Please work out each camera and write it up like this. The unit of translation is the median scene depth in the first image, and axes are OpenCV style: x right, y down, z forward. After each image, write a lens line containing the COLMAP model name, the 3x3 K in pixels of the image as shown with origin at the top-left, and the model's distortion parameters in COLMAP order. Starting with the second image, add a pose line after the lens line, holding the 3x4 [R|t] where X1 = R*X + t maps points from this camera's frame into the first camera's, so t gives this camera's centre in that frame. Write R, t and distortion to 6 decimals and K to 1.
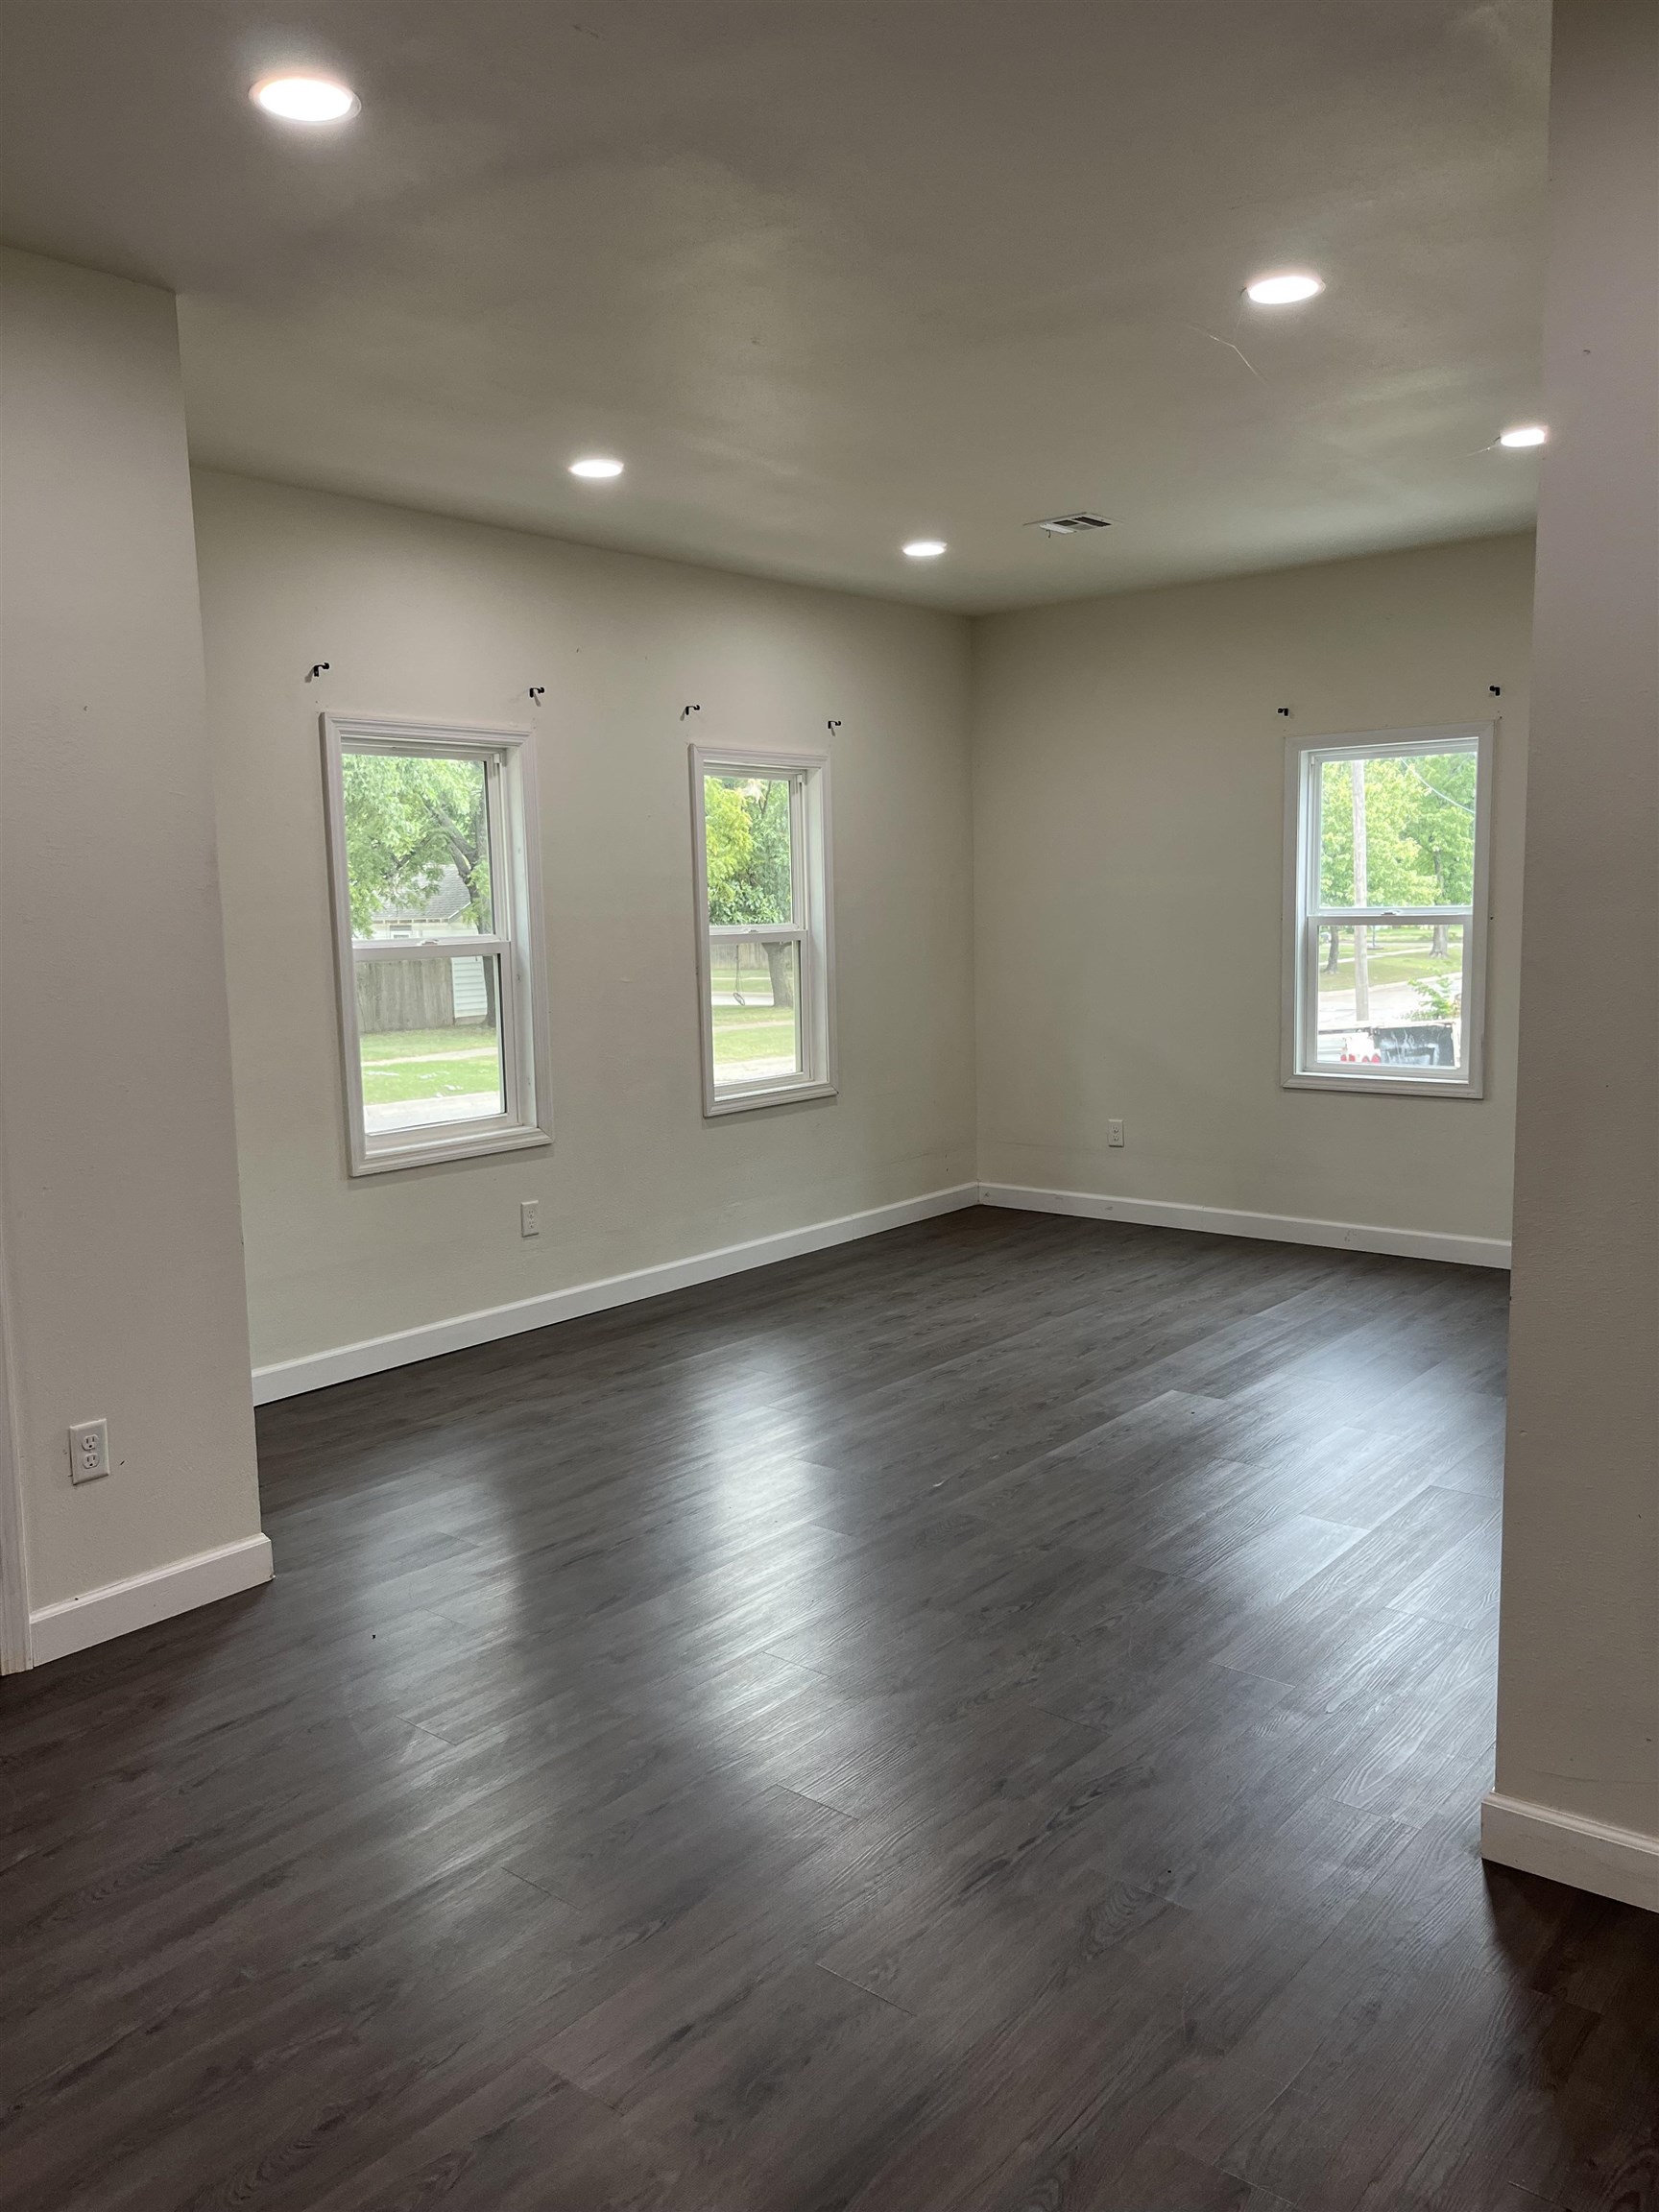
lens RADIAL K [[1661.0, 0, 827.3], [0, 1661.0, 1105.3], [0, 0, 1]] dist [0.003799, -0.034260]
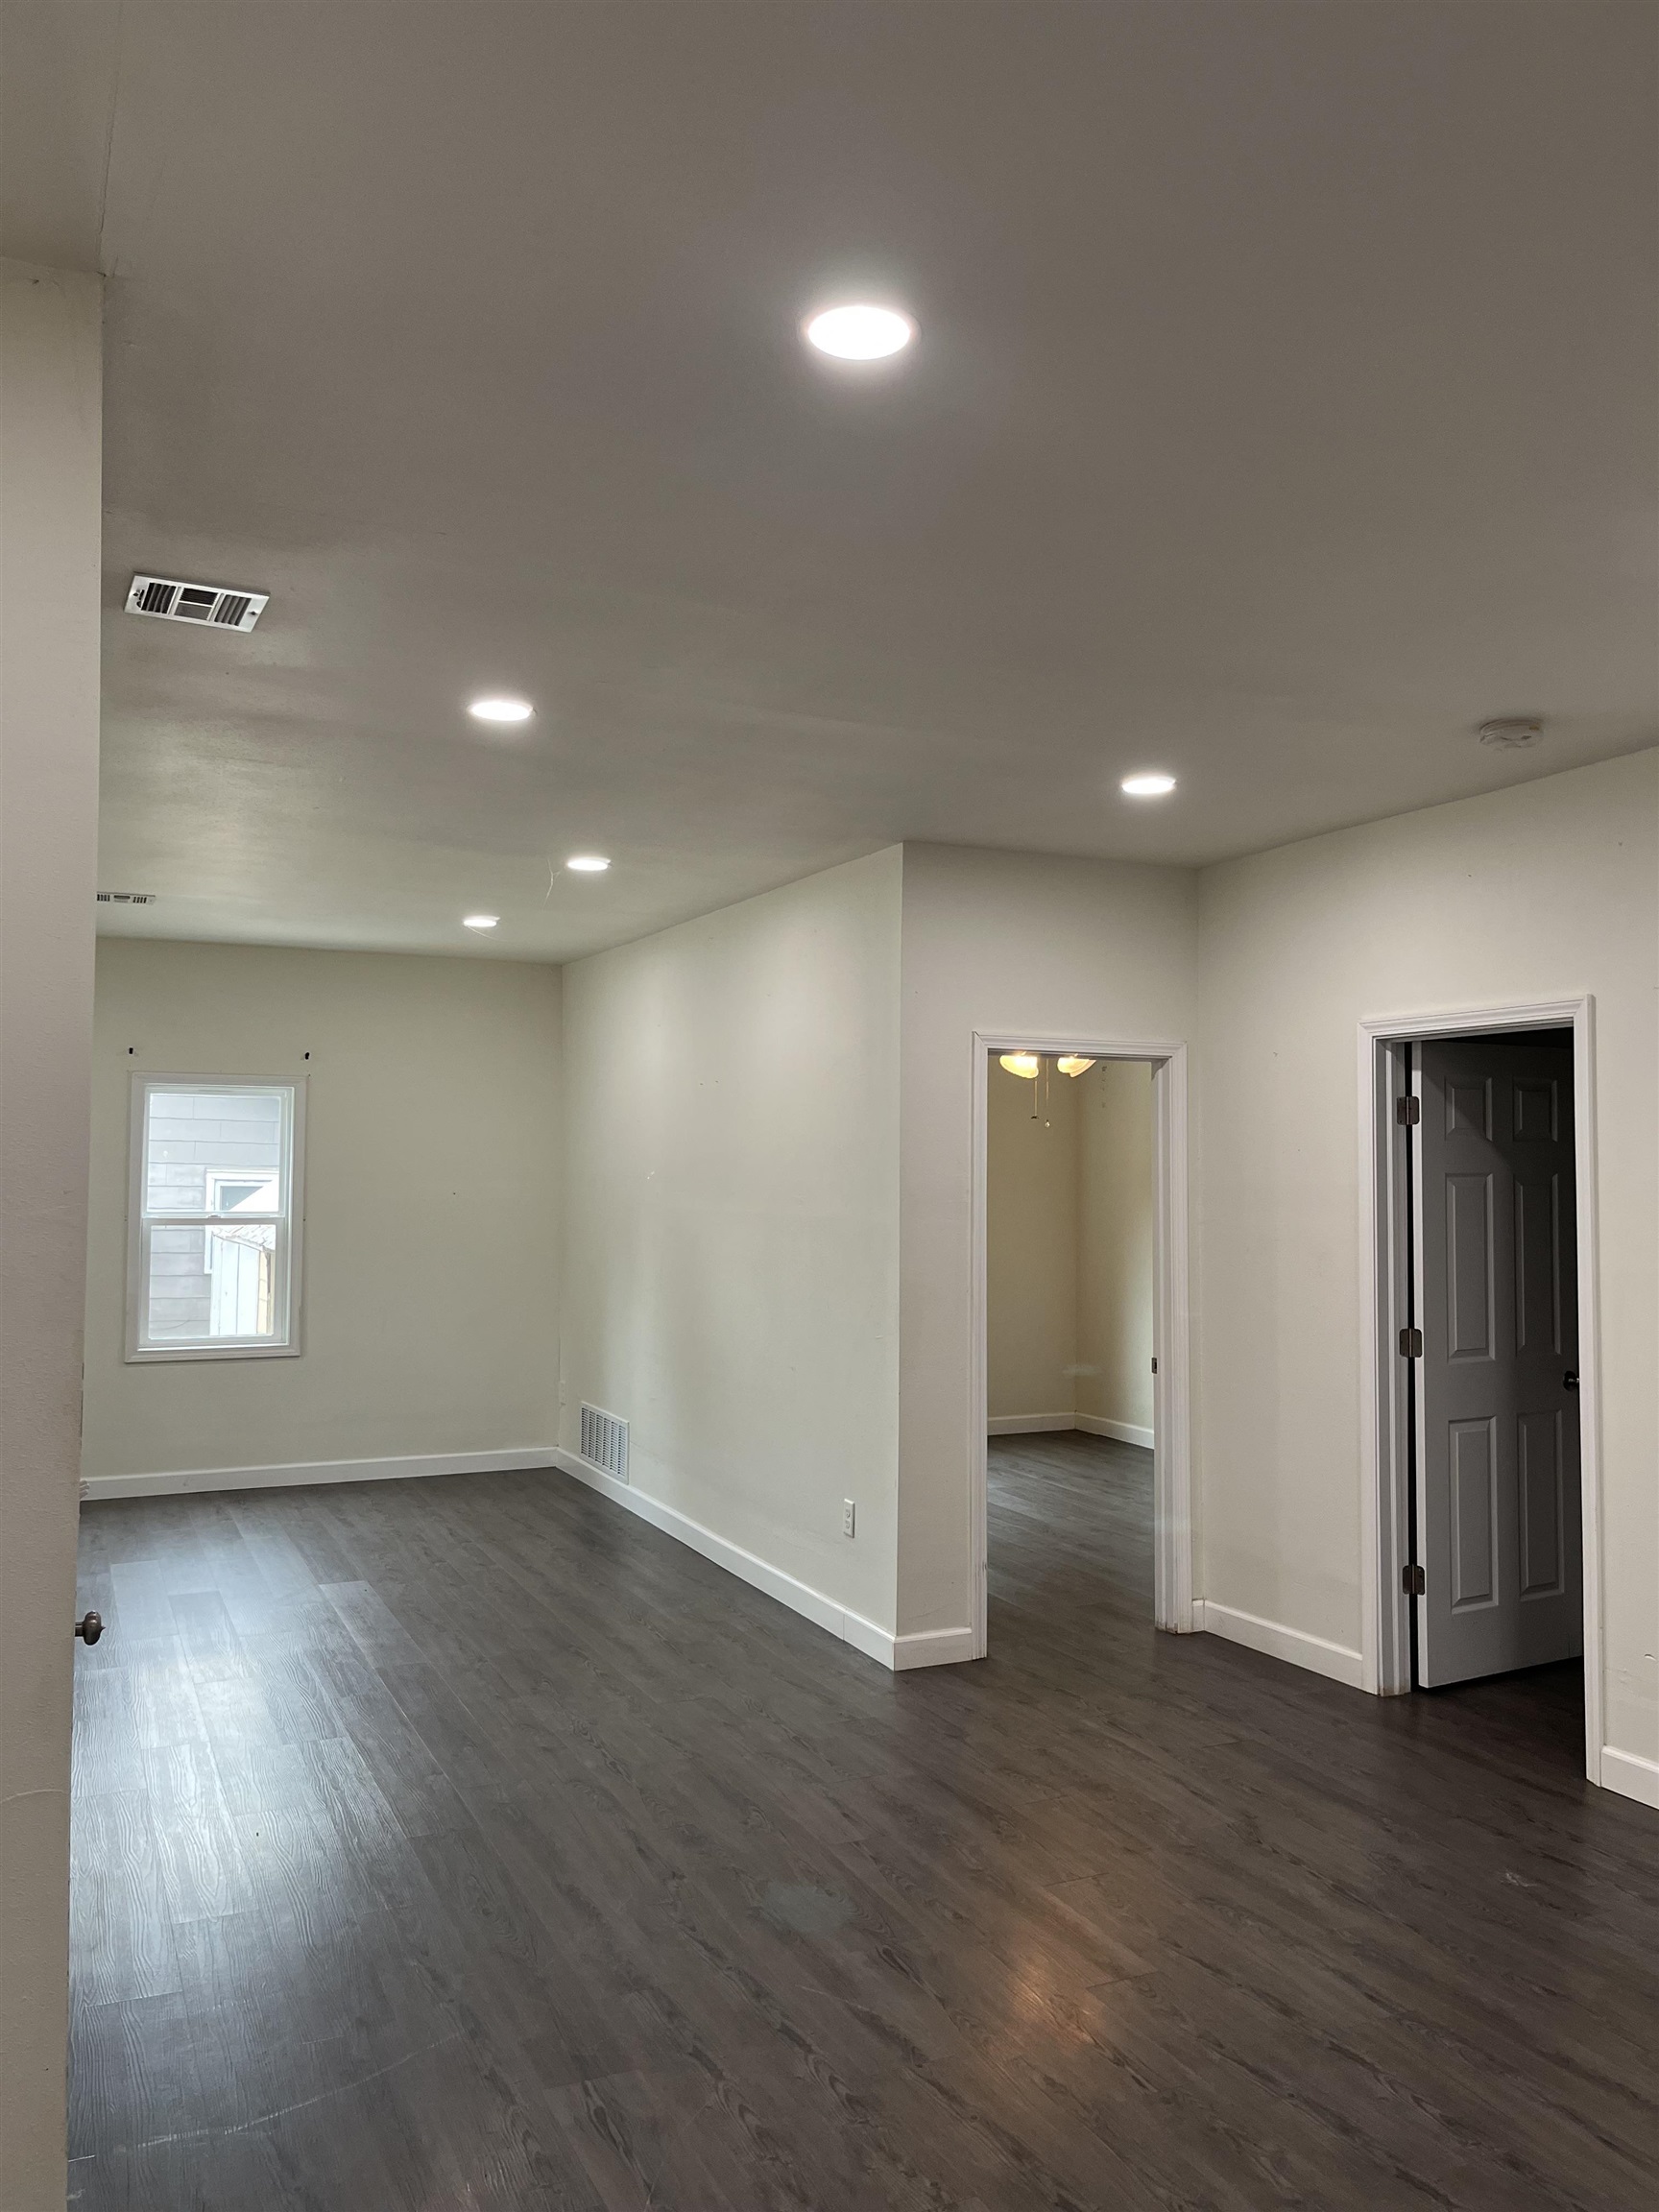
lens RADIAL K [[1661.0, 0, 830.2], [0, 1661.0, 1105.7], [0, 0, 1]] dist [0.003799, -0.034260]
pose [[0.403254, 0.066613, 0.912660, -0.652725], [0.097879, 0.988486, -0.115394, -0.006513], [-0.909838, 0.135864, 0.392091, 0.065357]]
